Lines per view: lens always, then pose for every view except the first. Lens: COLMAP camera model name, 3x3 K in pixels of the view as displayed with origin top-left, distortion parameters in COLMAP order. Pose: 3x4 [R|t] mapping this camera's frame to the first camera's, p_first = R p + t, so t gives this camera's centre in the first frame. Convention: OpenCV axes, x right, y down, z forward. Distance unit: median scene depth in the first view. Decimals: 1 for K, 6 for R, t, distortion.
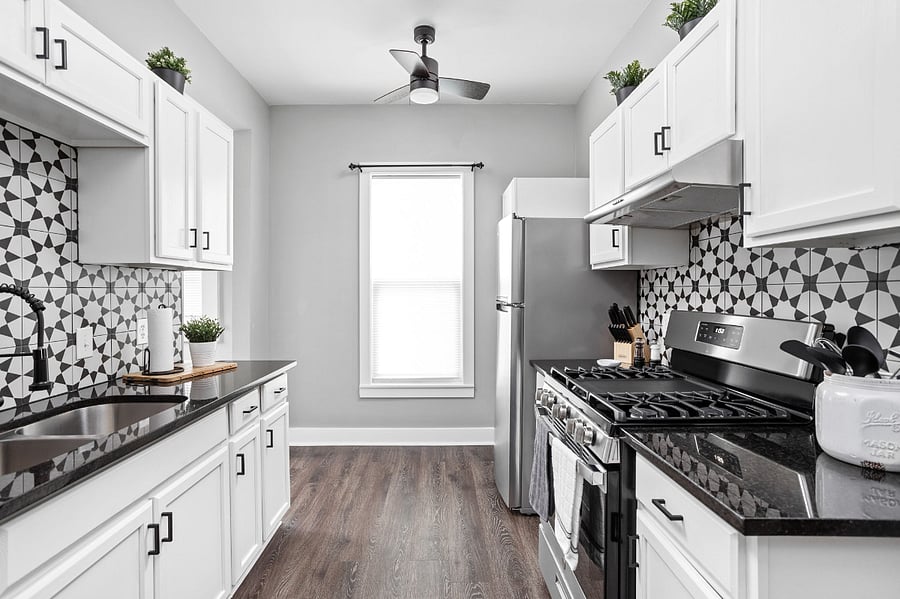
lens RADIAL K [[453.5, 0, 427.2], [0, 453.5, 295.7], [0, 0, 1]] dist [-0.036539, 0.031784]
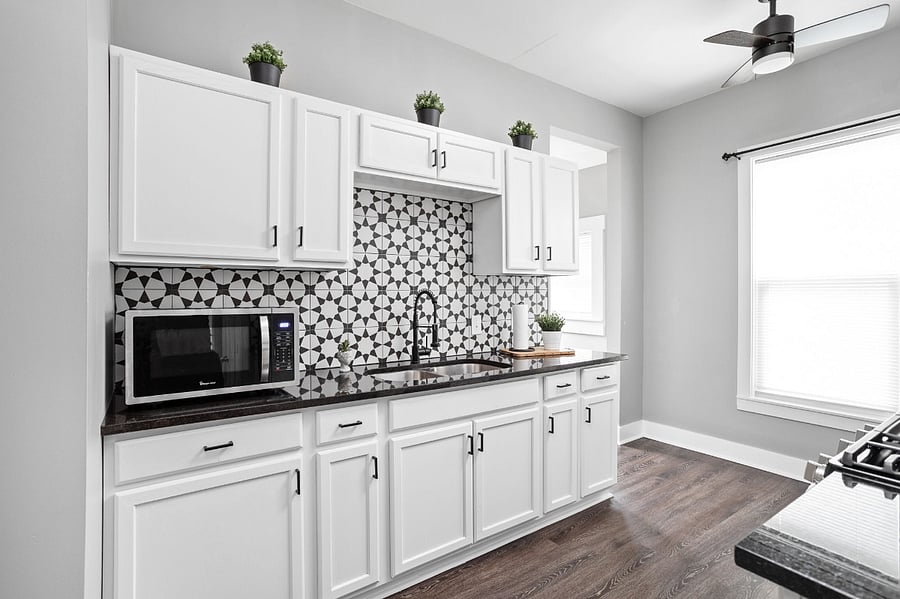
lens RADIAL K [[453.5, 0, 427.2], [0, 453.5, 295.7], [0, 0, 1]] dist [-0.036539, 0.031784]
pose [[0.541211, 0.004227, -0.840876, 0.462706], [-0.005983, 0.999981, 0.001175, 0.000703], [0.840866, 0.004395, 0.541226, -0.012902]]
